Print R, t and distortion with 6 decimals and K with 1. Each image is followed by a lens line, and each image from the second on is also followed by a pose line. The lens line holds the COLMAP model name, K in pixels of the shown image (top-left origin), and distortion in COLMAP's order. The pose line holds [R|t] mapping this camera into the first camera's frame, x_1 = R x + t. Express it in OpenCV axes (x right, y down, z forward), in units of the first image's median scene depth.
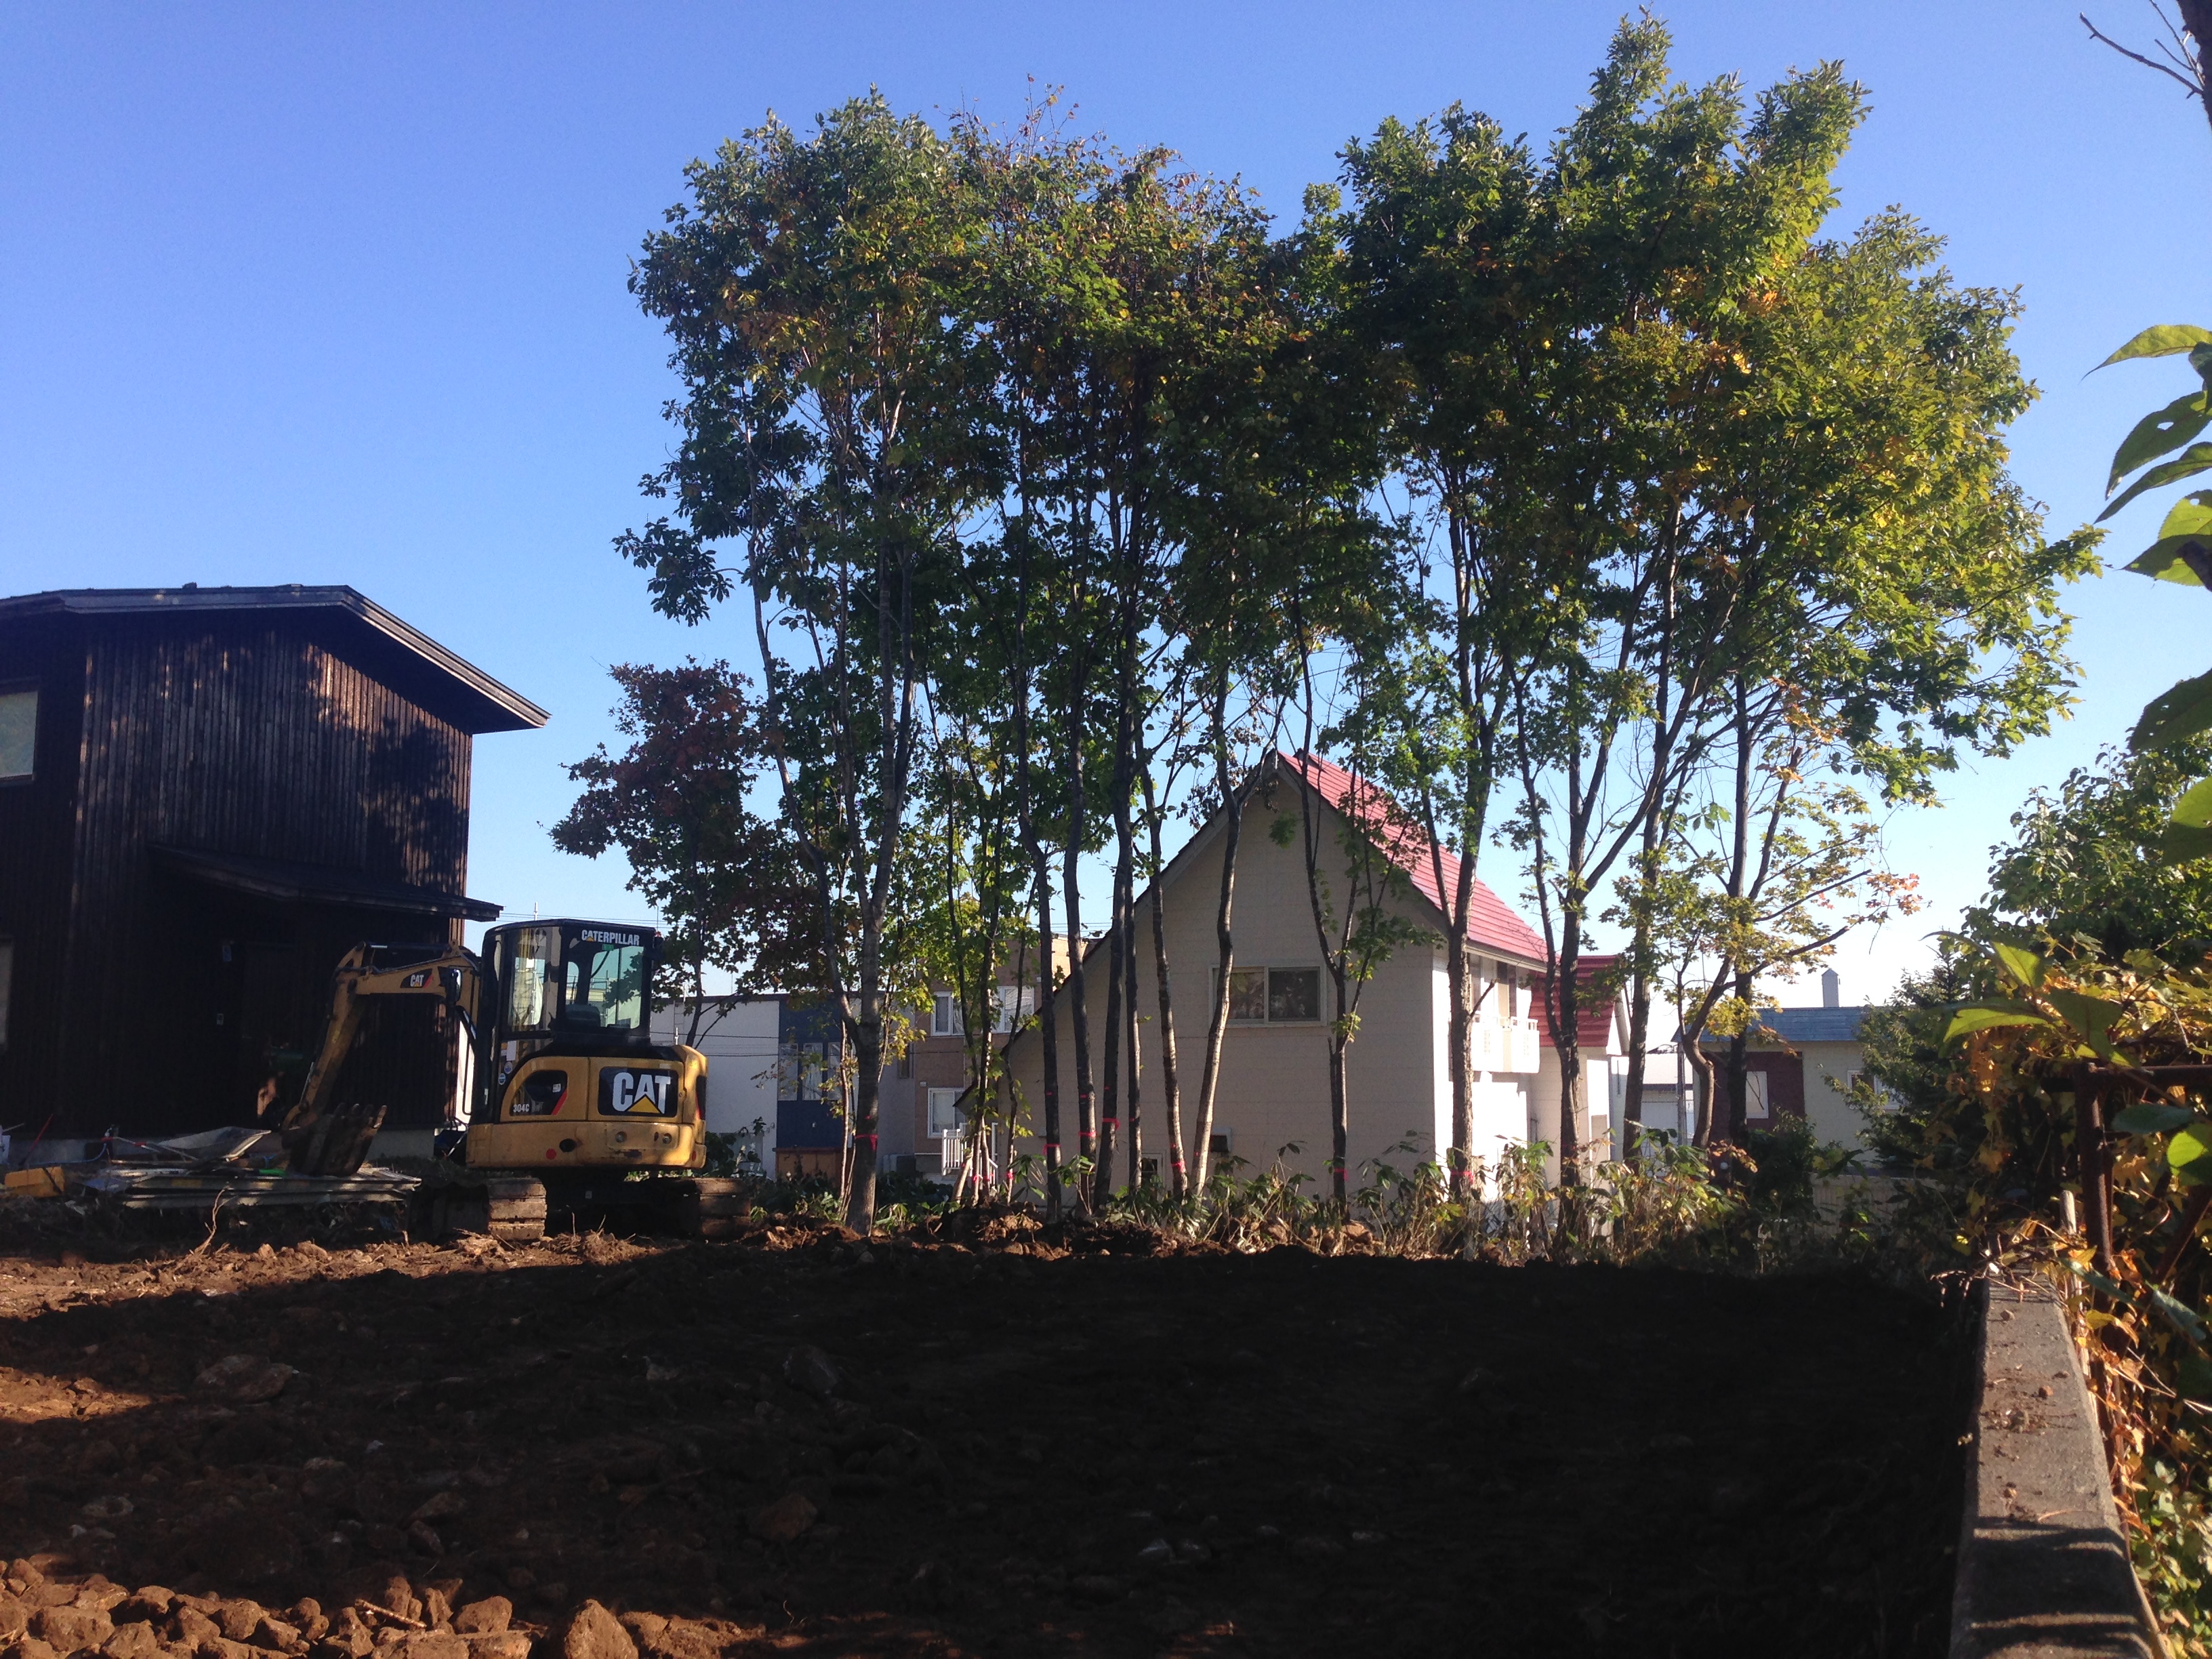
lens RADIAL K [[2092.0, 0, 1106.0], [0, 2092.0, 829.5], [0, 0, 1]] dist [-0.007101, 0.004551]
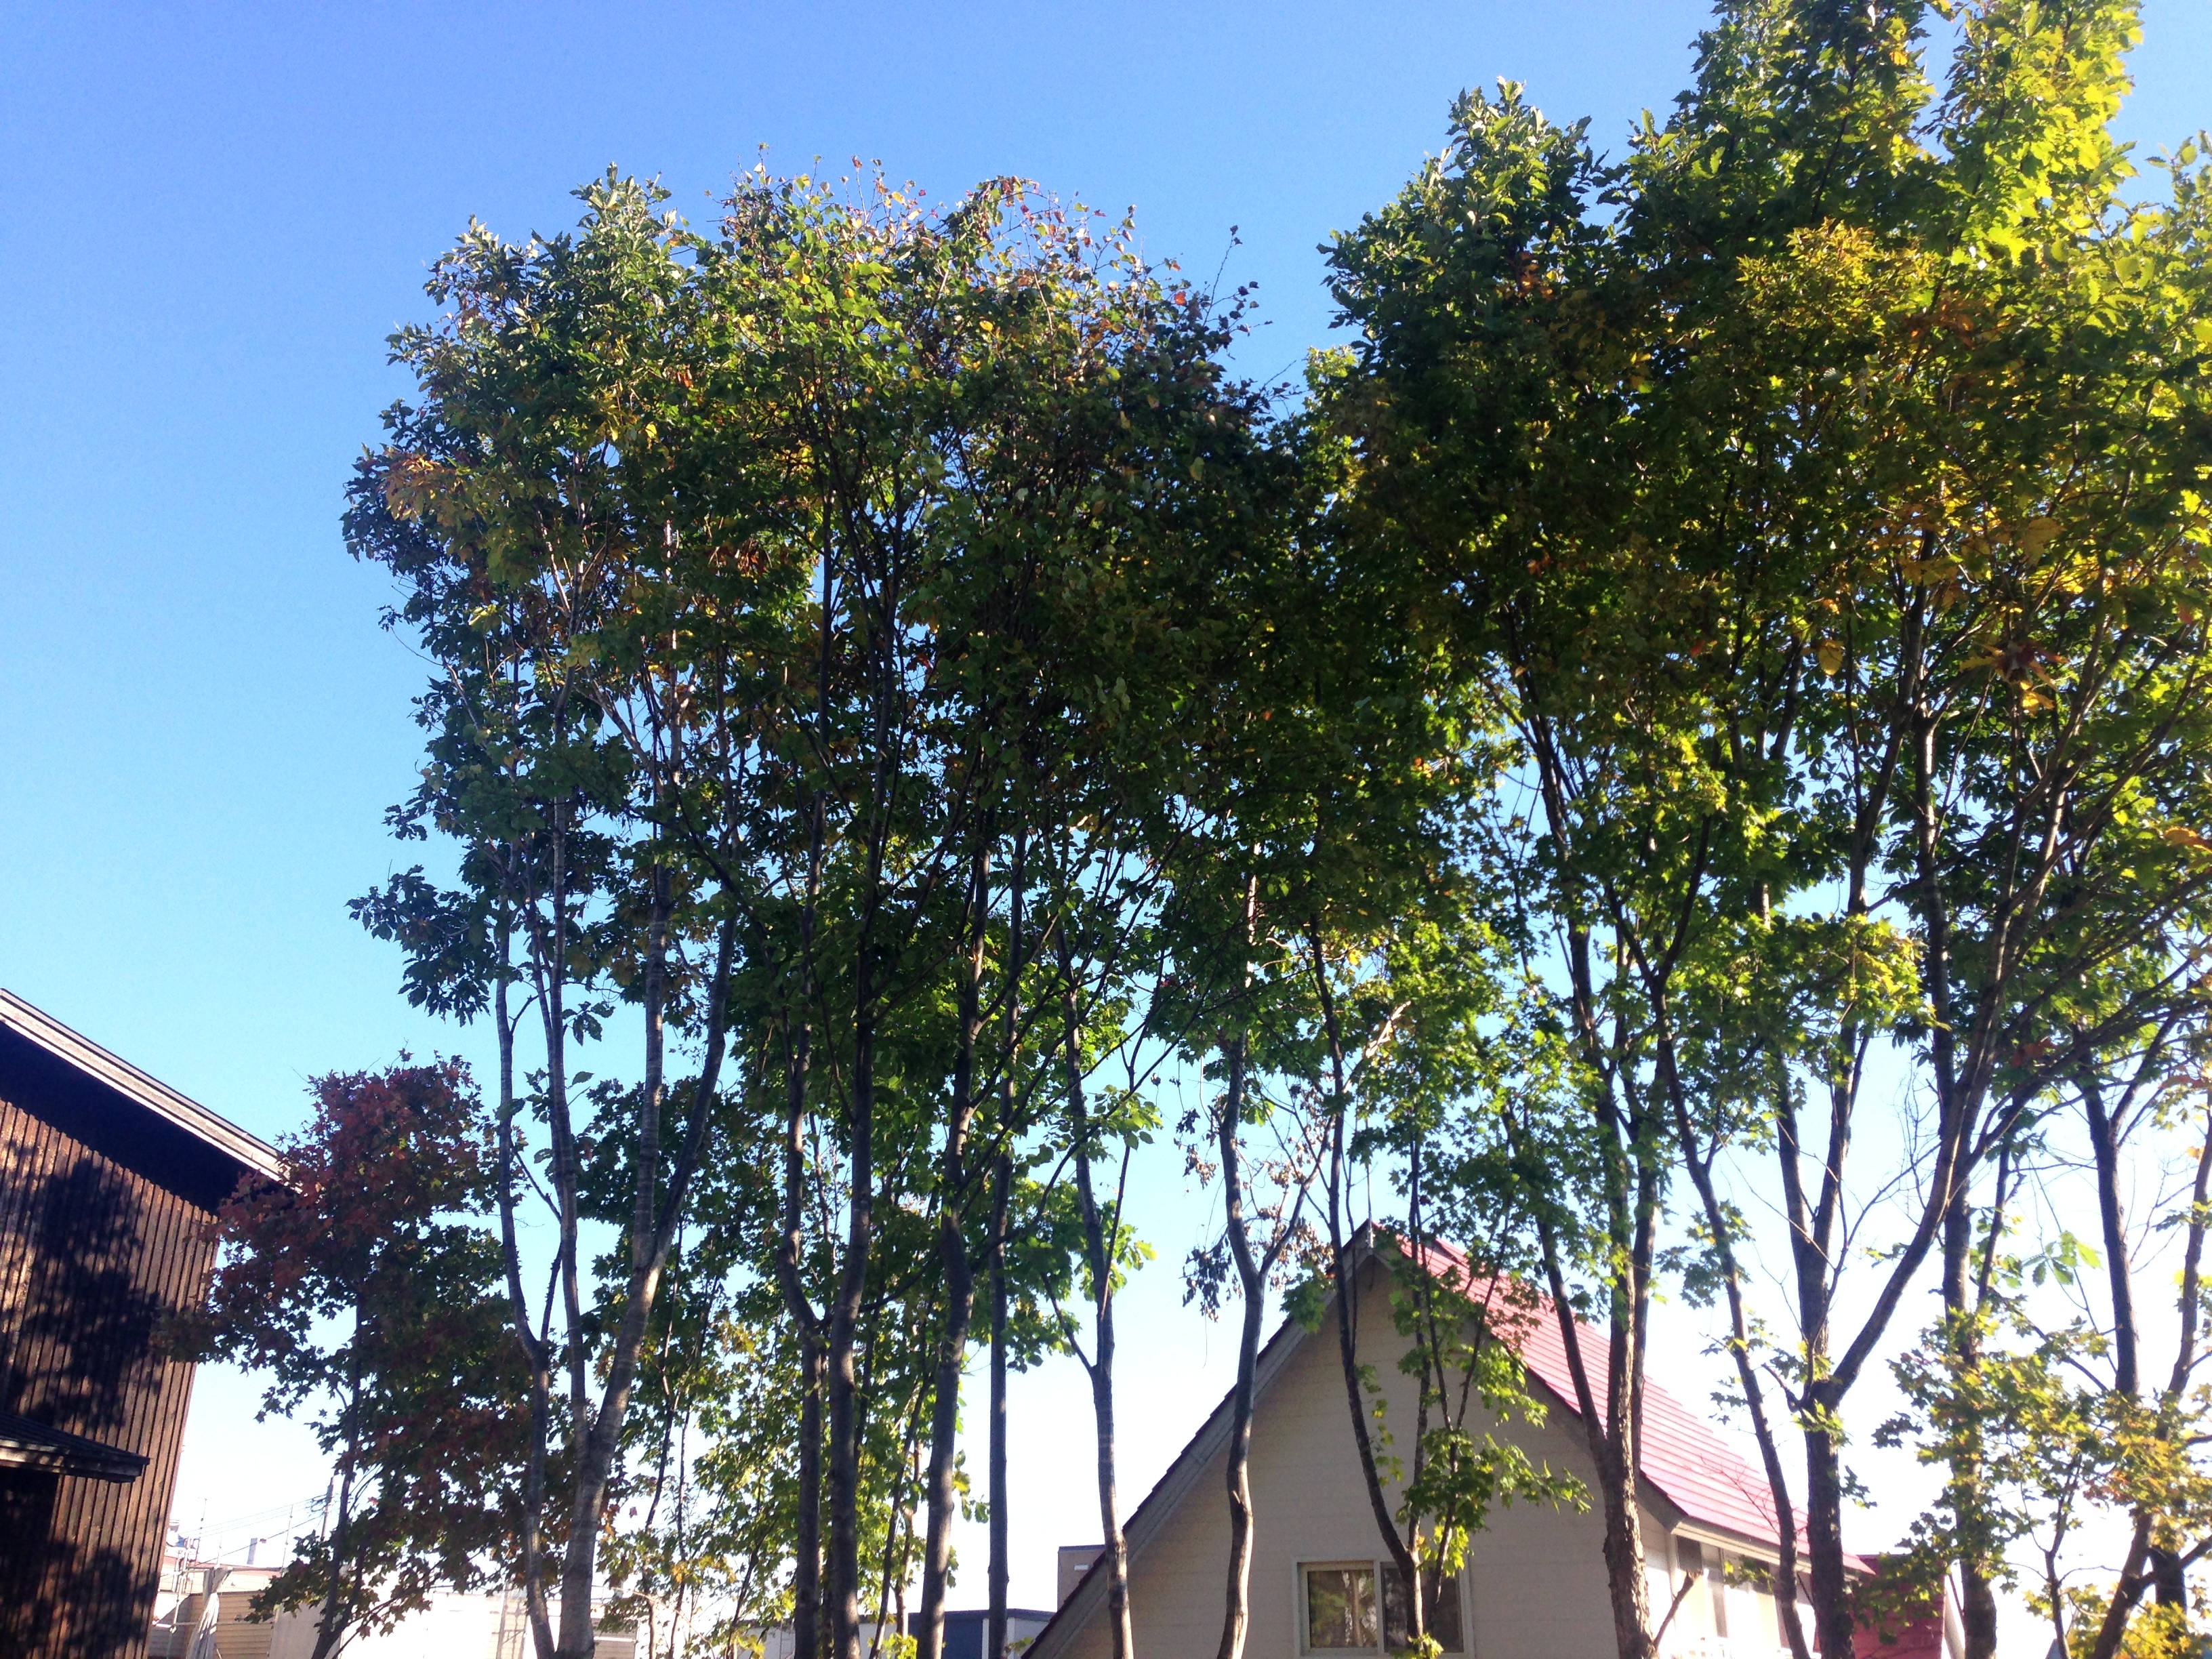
lens RADIAL K [[1943.9, 0, 1106.0], [0, 1943.9, 829.5], [0, 0, 1]] dist [0.075203, -0.115115]
pose [[0.989555, -0.050504, -0.135023, 0.117401], [0.007919, 0.954253, -0.298897, 0.041125], [0.143941, 0.294706, 0.944685, 0.451202]]
